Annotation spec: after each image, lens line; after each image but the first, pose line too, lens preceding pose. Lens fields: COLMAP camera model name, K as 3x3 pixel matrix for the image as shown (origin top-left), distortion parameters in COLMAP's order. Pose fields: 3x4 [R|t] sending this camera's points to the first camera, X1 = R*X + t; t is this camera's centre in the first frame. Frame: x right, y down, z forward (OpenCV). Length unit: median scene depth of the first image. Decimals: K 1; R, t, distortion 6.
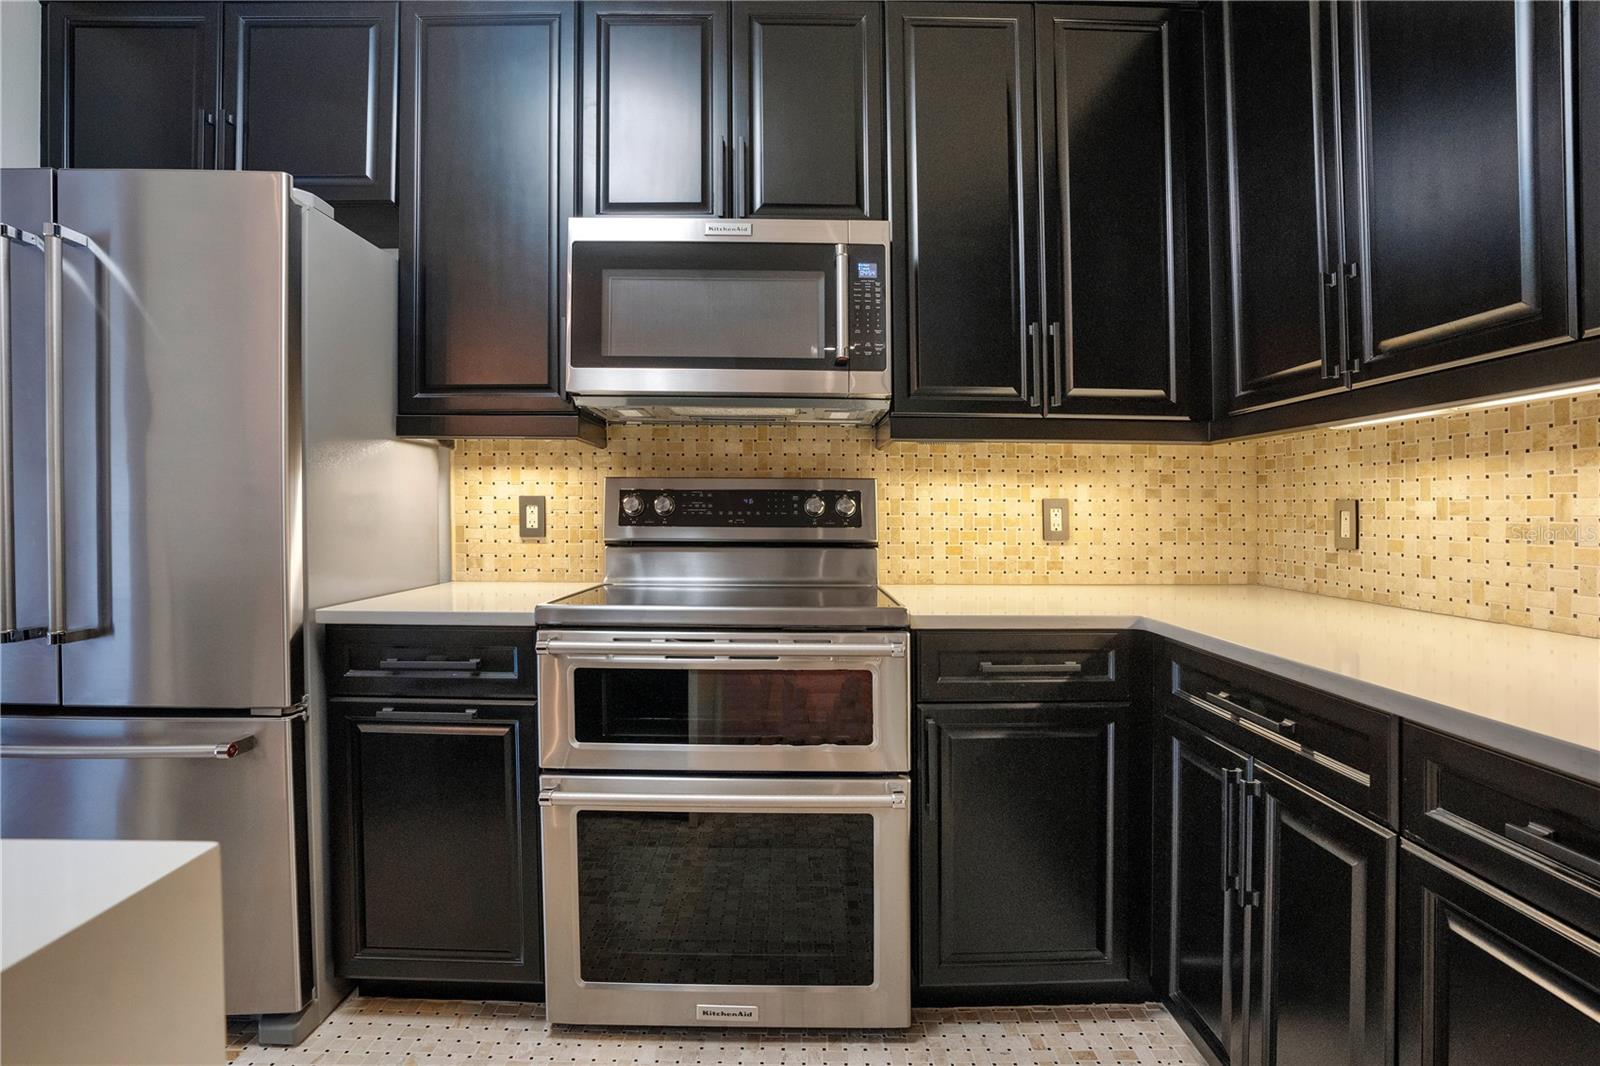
lens RADIAL K [[781.0, 0, 789.9], [0, 781.0, 516.4], [0, 0, 1]] dist [-0.074998, 0.032600]
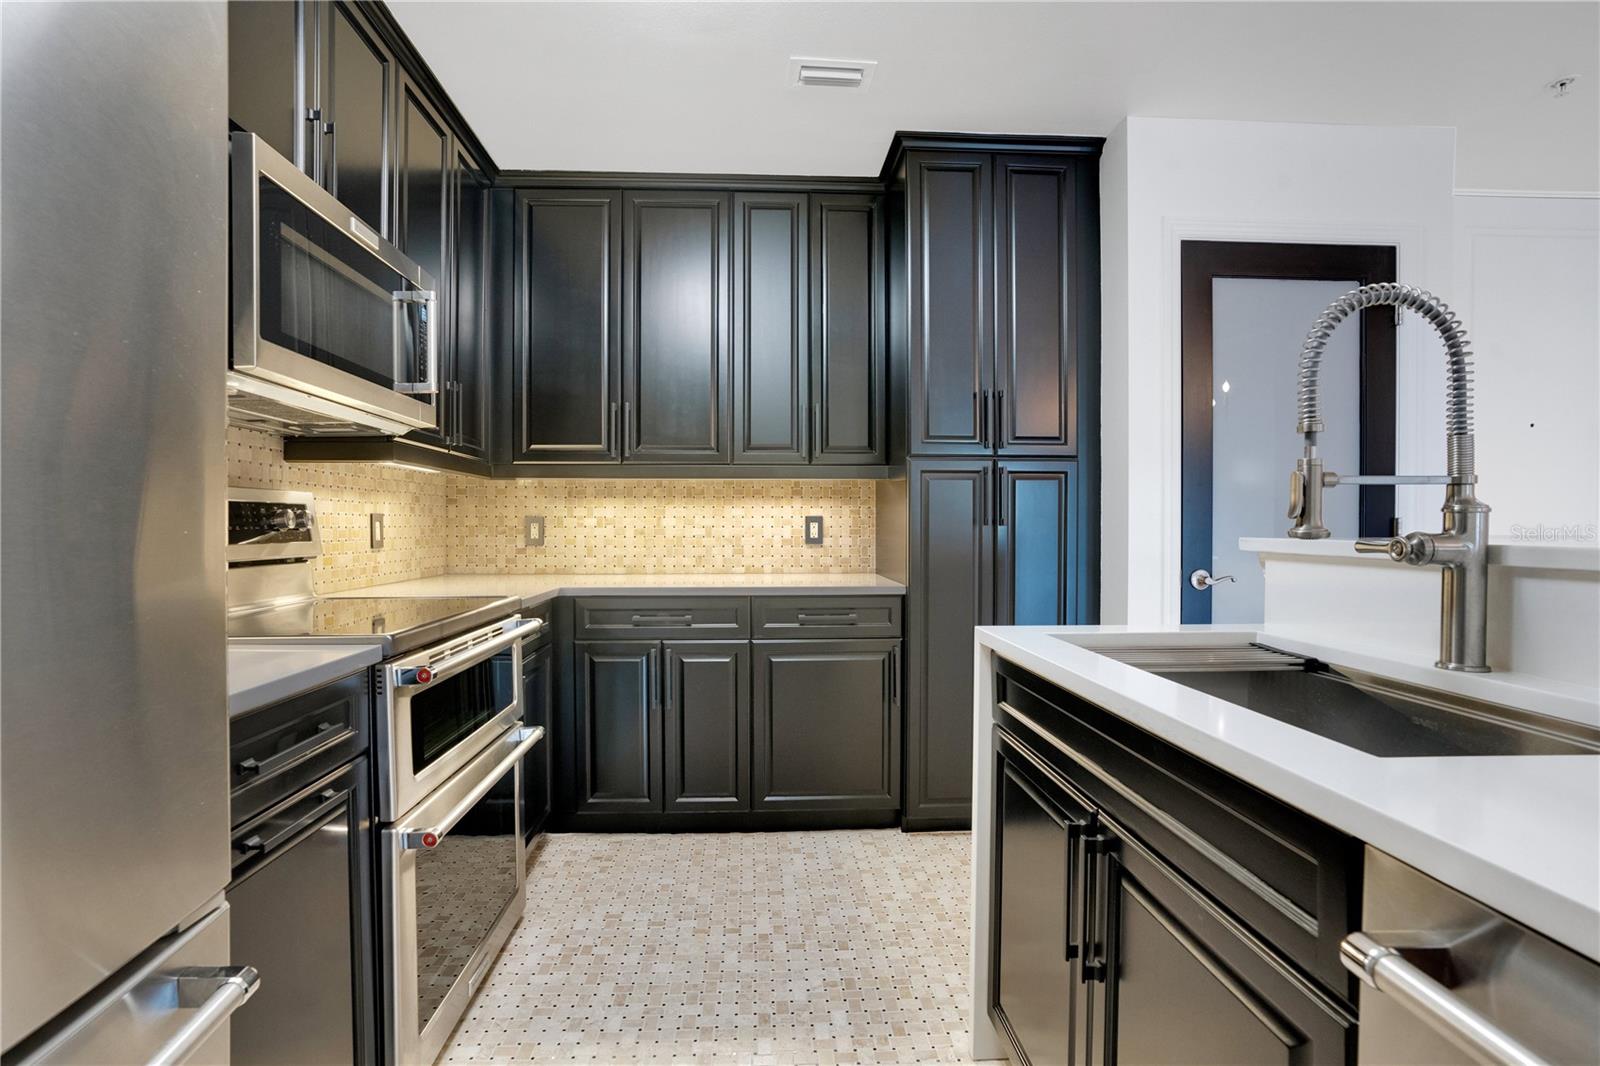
lens RADIAL K [[790.6, 0, 800.0], [0, 790.6, 533.0], [0, 0, 1]] dist [-0.015602, 0.000135]
pose [[-0.082396, -0.016207, 0.996468, -1.123783], [0.005477, 0.999845, 0.016715, -0.011601], [-0.996585, 0.006835, -0.082295, 0.550705]]
